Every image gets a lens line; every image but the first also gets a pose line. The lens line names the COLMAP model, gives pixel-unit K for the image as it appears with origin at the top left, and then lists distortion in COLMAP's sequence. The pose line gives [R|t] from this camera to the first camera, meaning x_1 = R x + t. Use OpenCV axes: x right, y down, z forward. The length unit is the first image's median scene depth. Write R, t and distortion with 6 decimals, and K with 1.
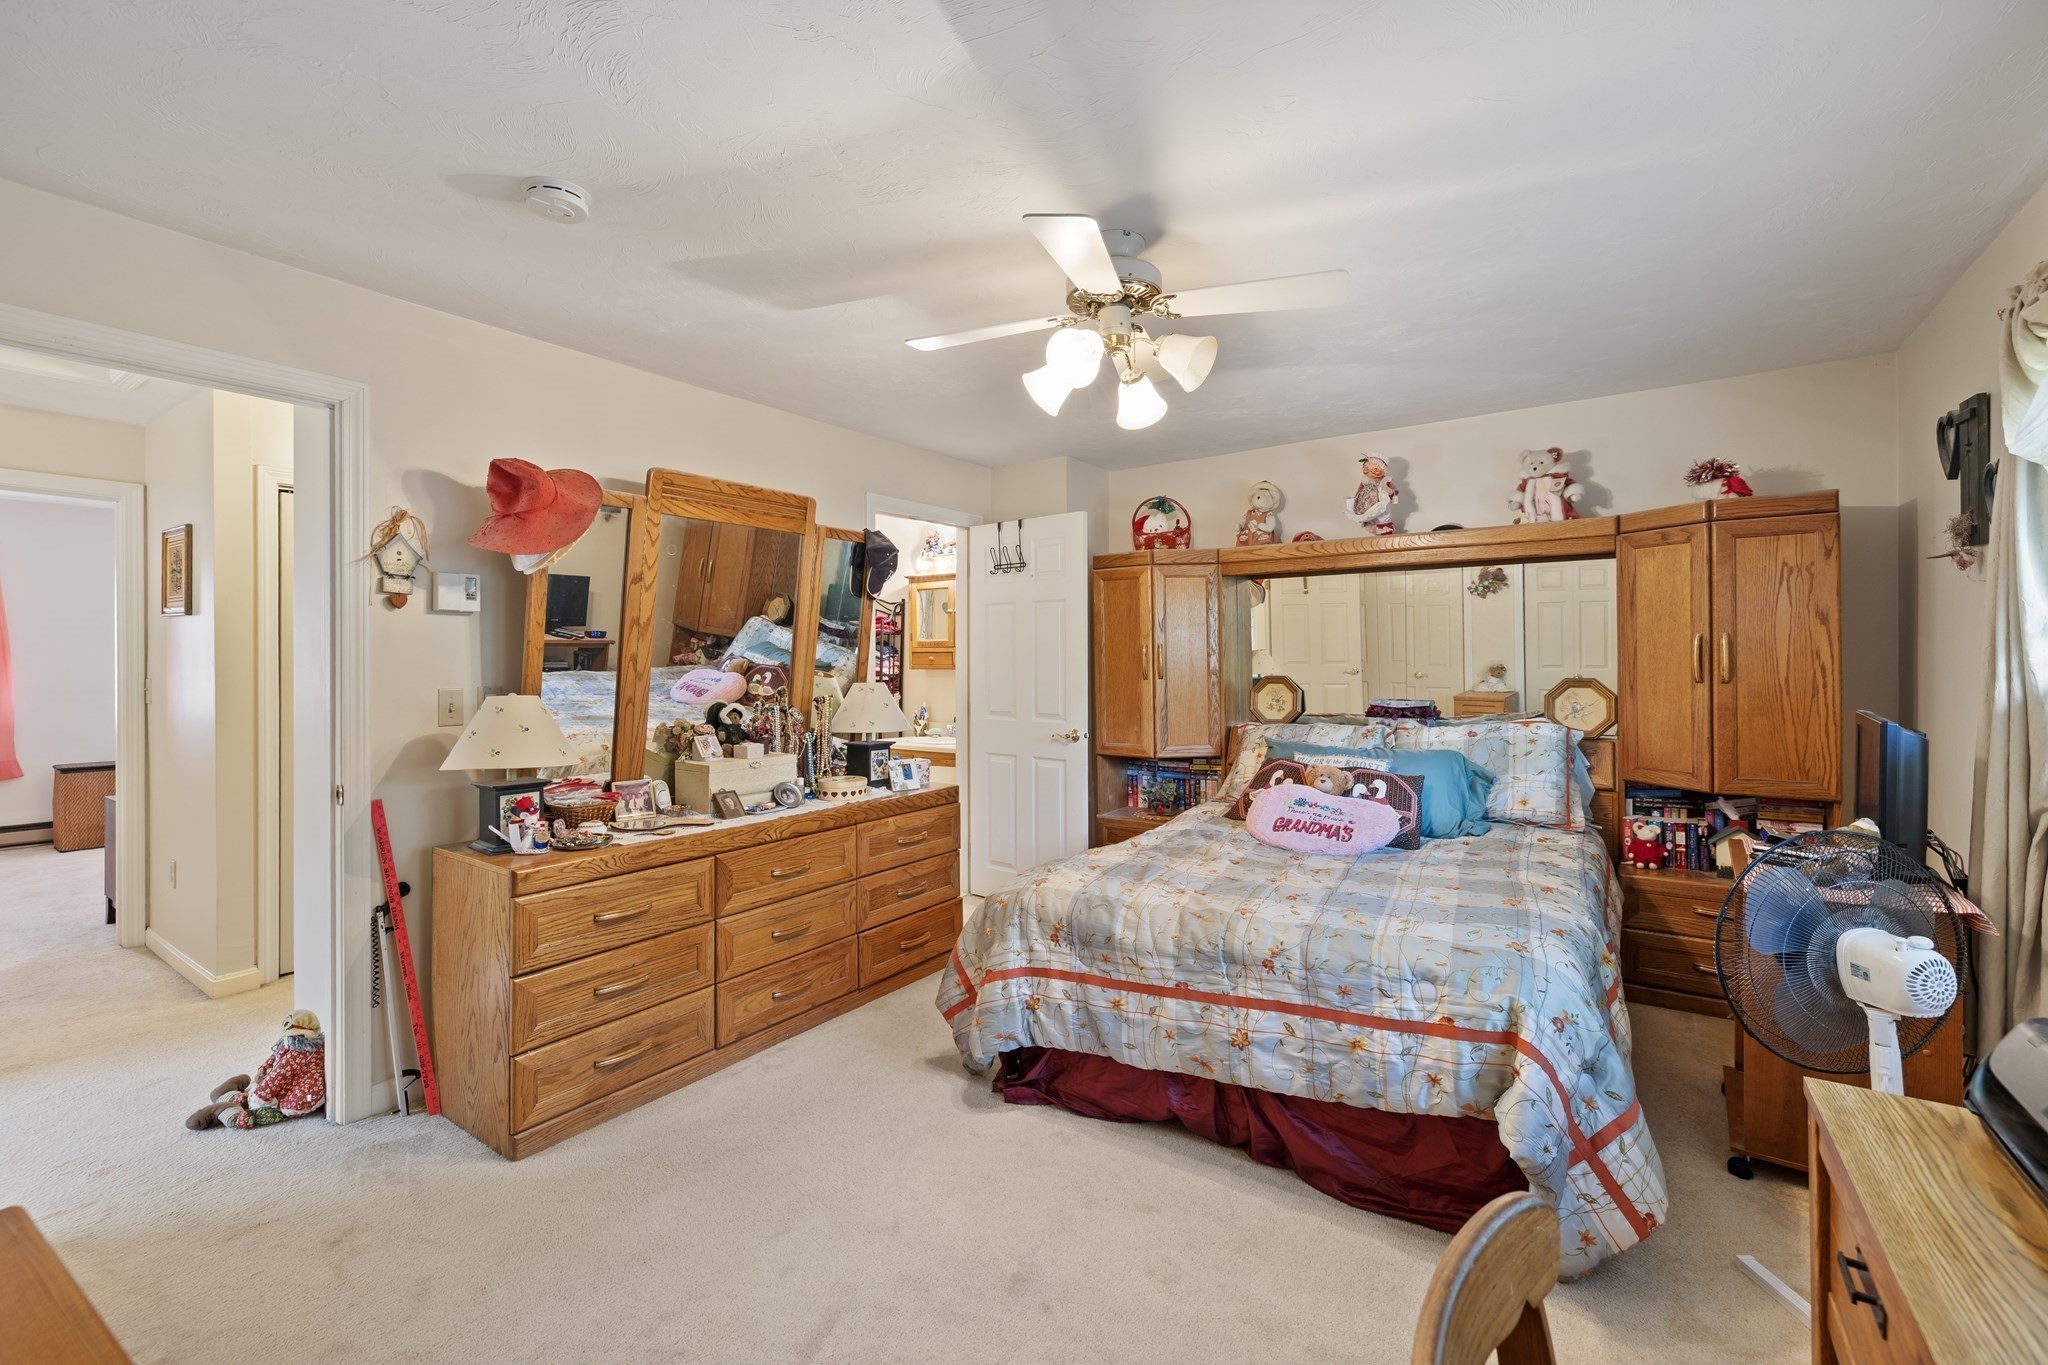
lens RADIAL K [[864.8, 0, 1004.0], [0, 864.8, 659.1], [0, 0, 1]] dist [0.000278, -0.000495]
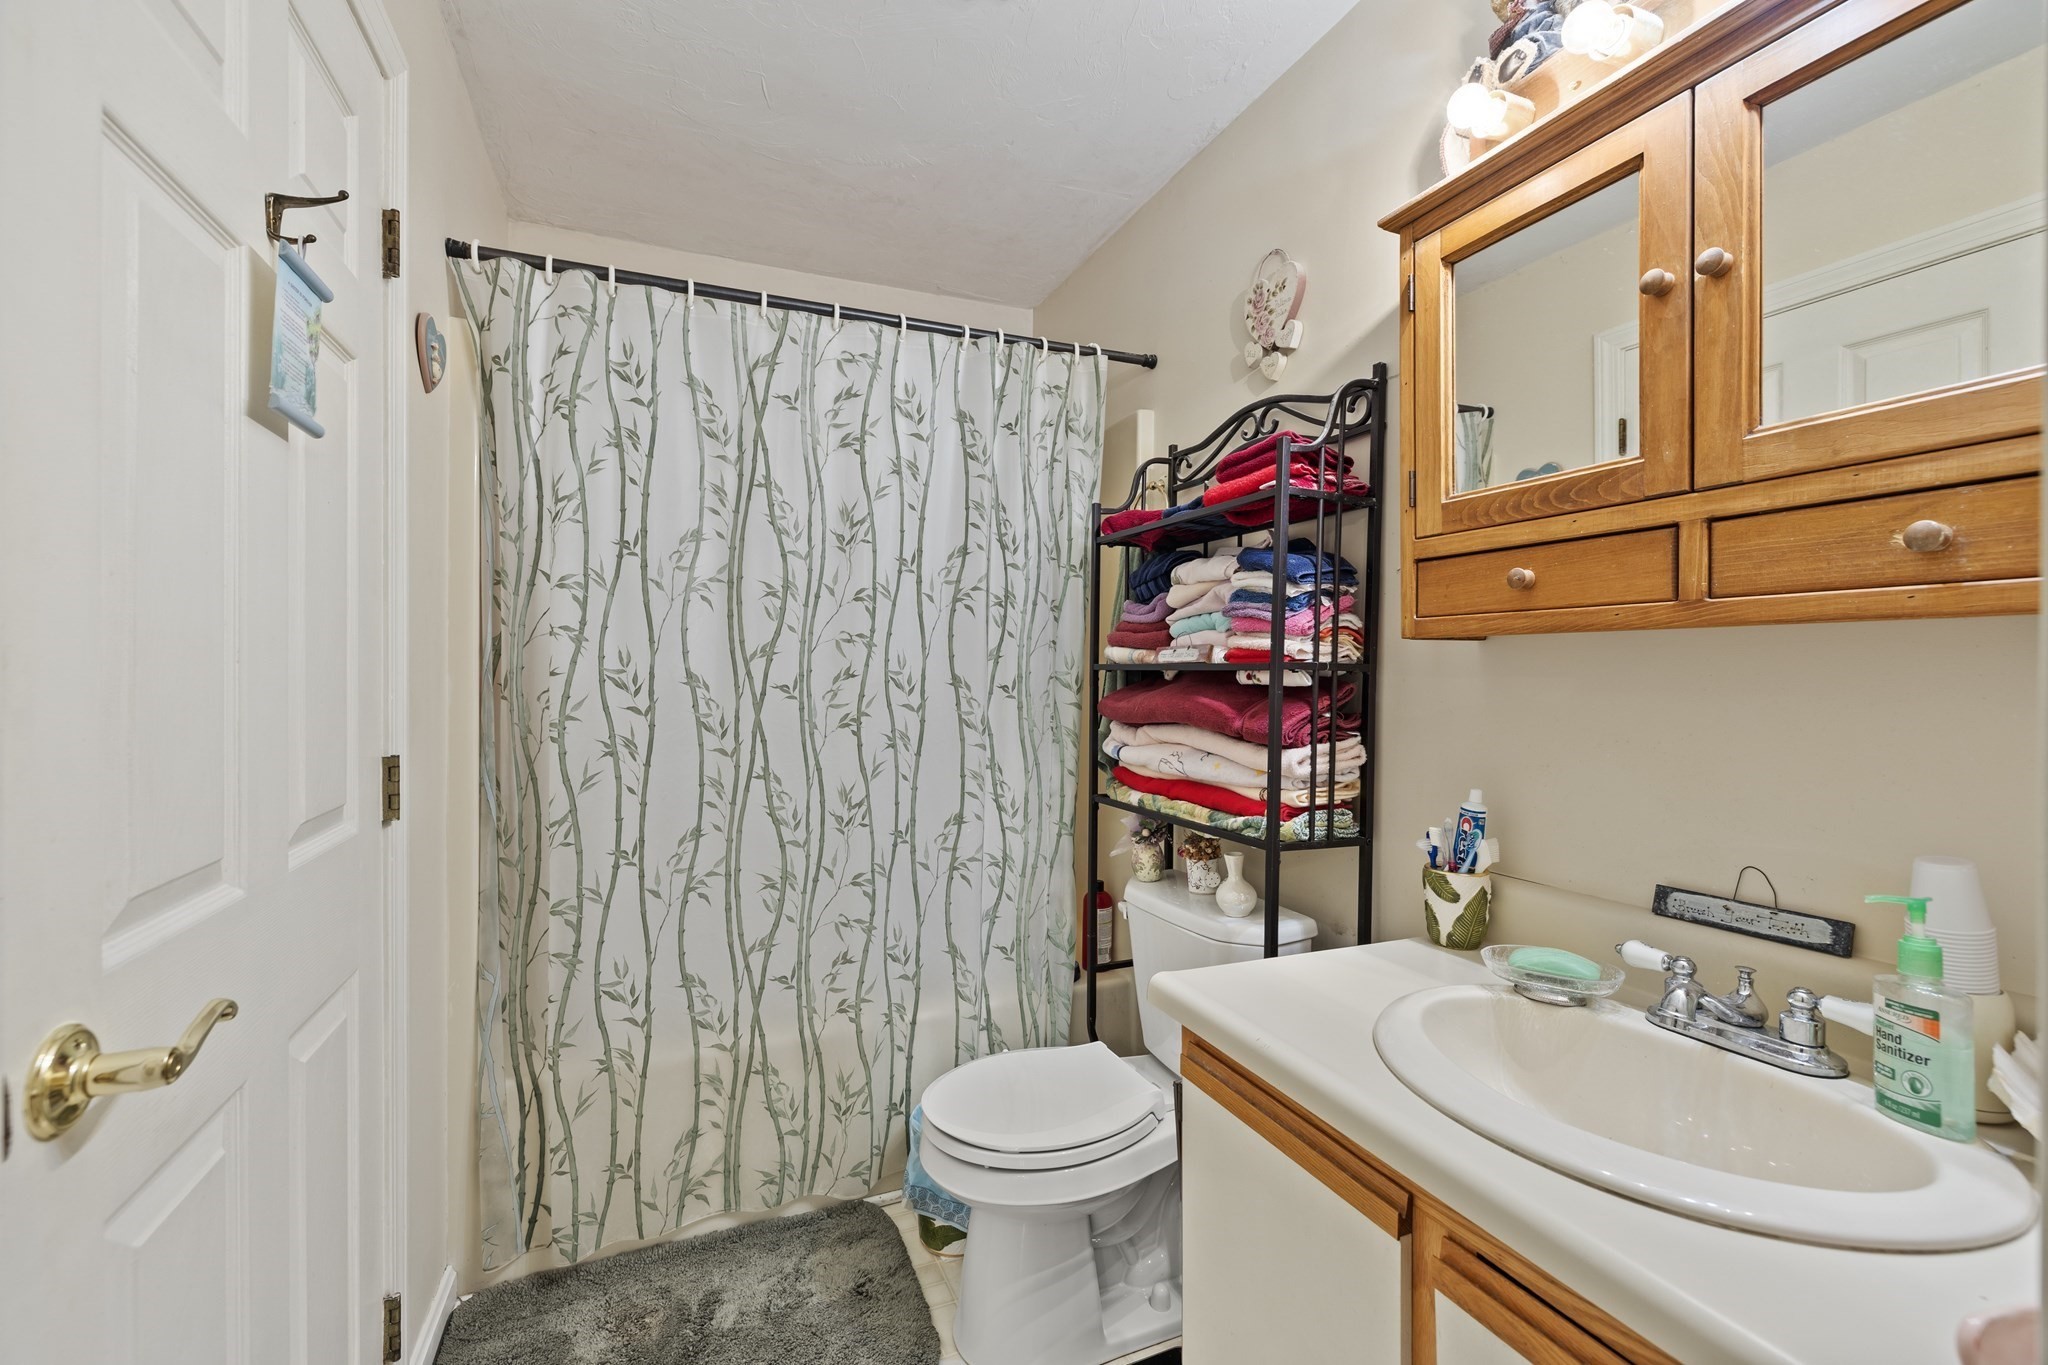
lens RADIAL K [[864.8, 0, 1012.7], [0, 864.8, 665.9], [0, 0, 1]] dist [0.000278, -0.000495]
pose [[0.846630, 0.000737, -0.532181, -0.127161], [-0.001067, 0.999999, -0.000313, 0.031557], [0.532180, 0.000833, 0.846631, 1.278056]]
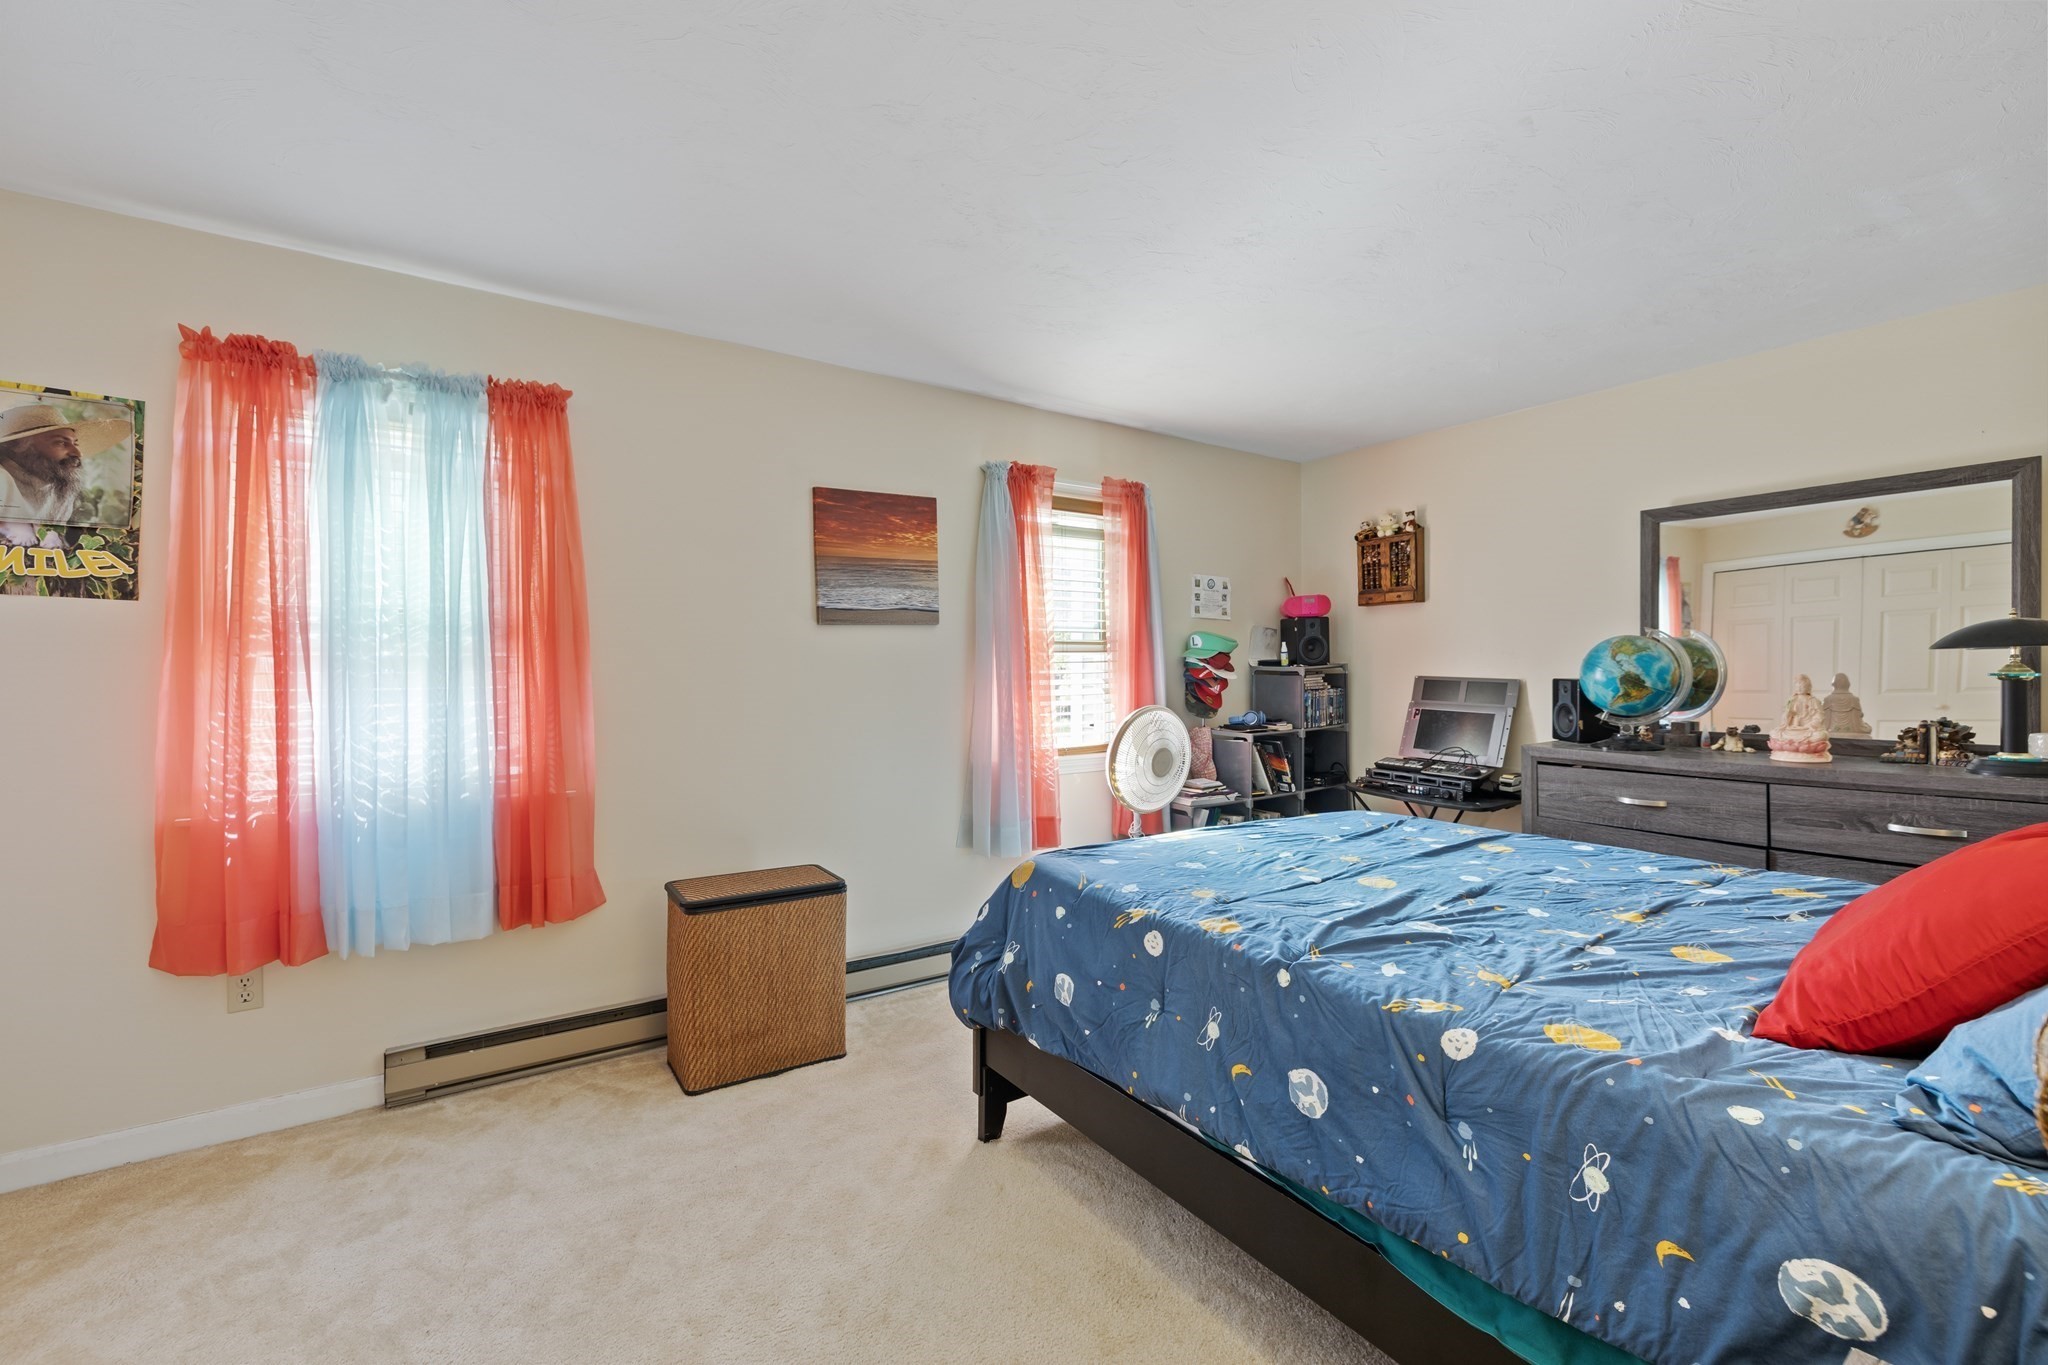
lens RADIAL K [[864.8, 0, 1012.7], [0, 864.8, 674.7], [0, 0, 1]] dist [0.000278, -0.000495]
pose [[0.932857, -0.004103, -0.360225, -1.317301], [0.005431, 0.999982, 0.002673, 0.018756], [0.360207, -0.004450, 0.932862, 1.100422]]
